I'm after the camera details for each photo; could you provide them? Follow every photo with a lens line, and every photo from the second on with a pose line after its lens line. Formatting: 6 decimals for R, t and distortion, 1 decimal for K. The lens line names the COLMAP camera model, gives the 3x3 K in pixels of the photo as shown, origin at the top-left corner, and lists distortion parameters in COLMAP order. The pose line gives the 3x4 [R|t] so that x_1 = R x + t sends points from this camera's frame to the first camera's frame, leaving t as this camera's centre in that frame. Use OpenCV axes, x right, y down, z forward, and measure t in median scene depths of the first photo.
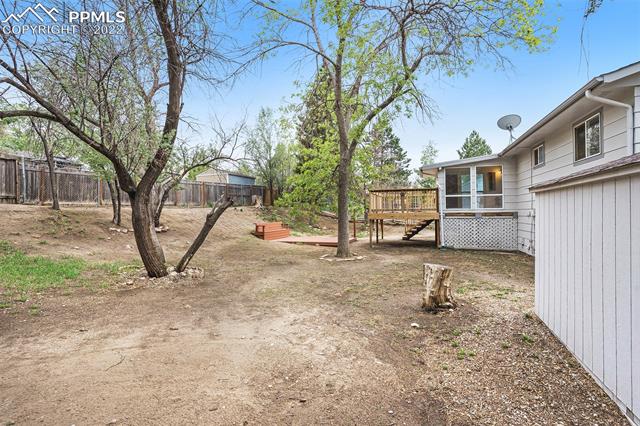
lens RADIAL K [[306.2, 0, 320.1], [0, 306.2, 209.9], [0, 0, 1]] dist [-0.037788, 0.003322]
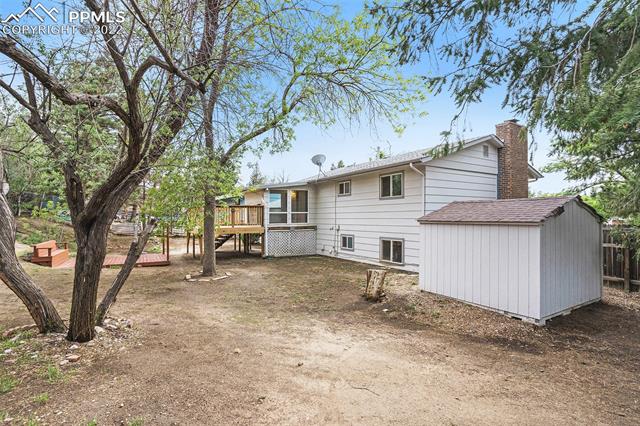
lens RADIAL K [[306.2, 0, 323.5], [0, 306.2, 216.7], [0, 0, 1]] dist [-0.037788, 0.003322]
pose [[0.647100, 0.009538, 0.762345, -0.825497], [-0.008801, 0.999949, -0.005040, -0.060630], [-0.762354, -0.003448, 0.647151, 0.200018]]
